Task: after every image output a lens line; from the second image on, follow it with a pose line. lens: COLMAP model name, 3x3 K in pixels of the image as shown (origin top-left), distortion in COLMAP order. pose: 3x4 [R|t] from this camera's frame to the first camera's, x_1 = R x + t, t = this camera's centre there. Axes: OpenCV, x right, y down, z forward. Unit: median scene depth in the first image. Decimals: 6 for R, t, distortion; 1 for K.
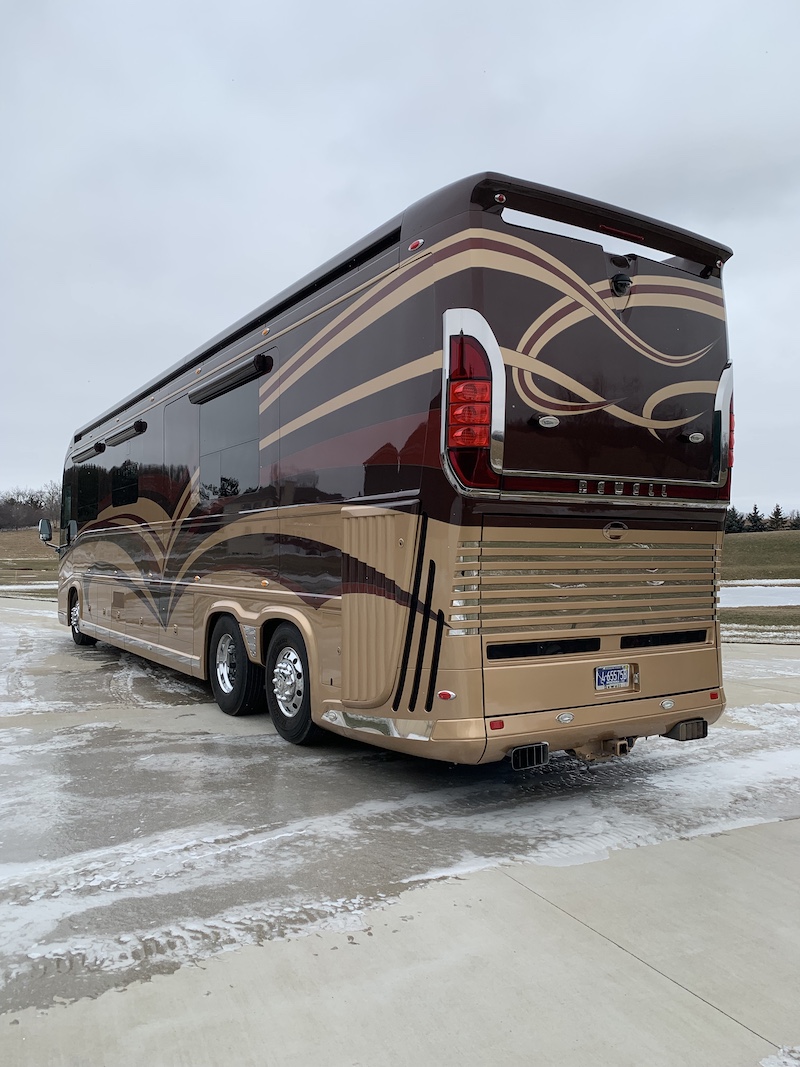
lens RADIAL K [[822.4, 0, 404.2], [0, 822.4, 534.4], [0, 0, 1]] dist [0.068076, -0.092366]
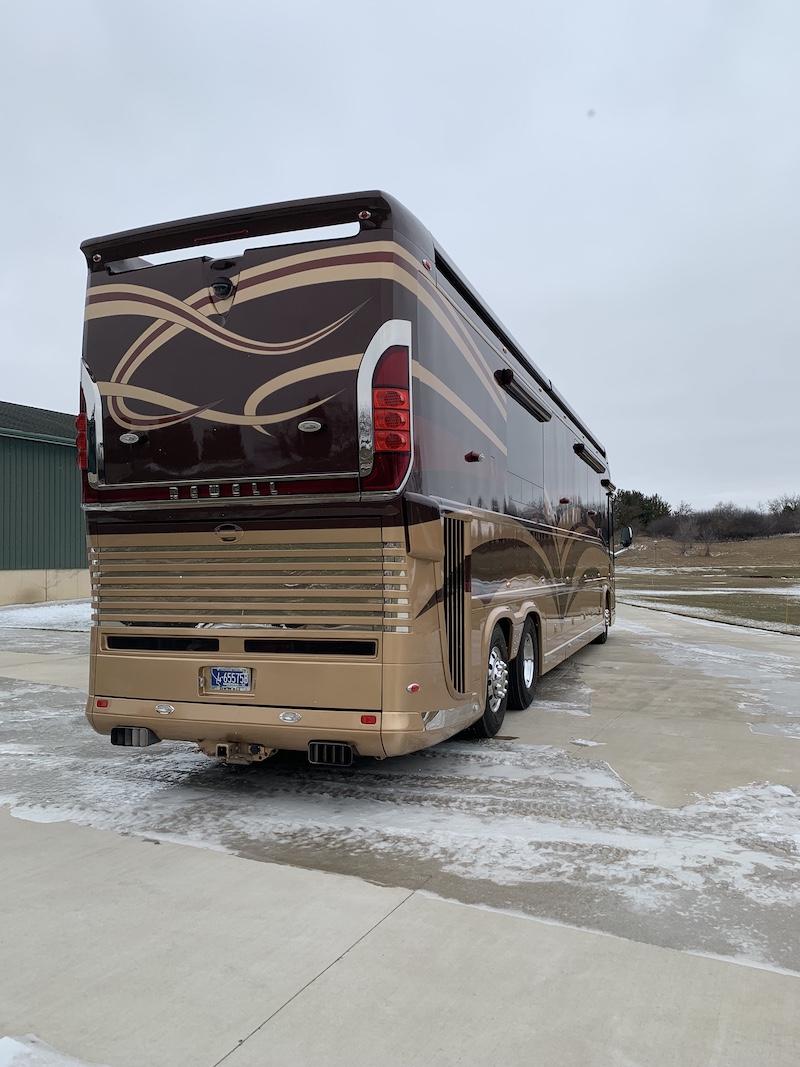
lens RADIAL K [[822.4, 0, 404.2], [0, 822.4, 534.4], [0, 0, 1]] dist [0.068076, -0.092366]
pose [[0.605780, -0.033696, -0.794919, 1.194365], [0.026218, 0.999406, -0.022384, 0.025906], [0.795200, -0.007282, 0.606303, 0.570512]]
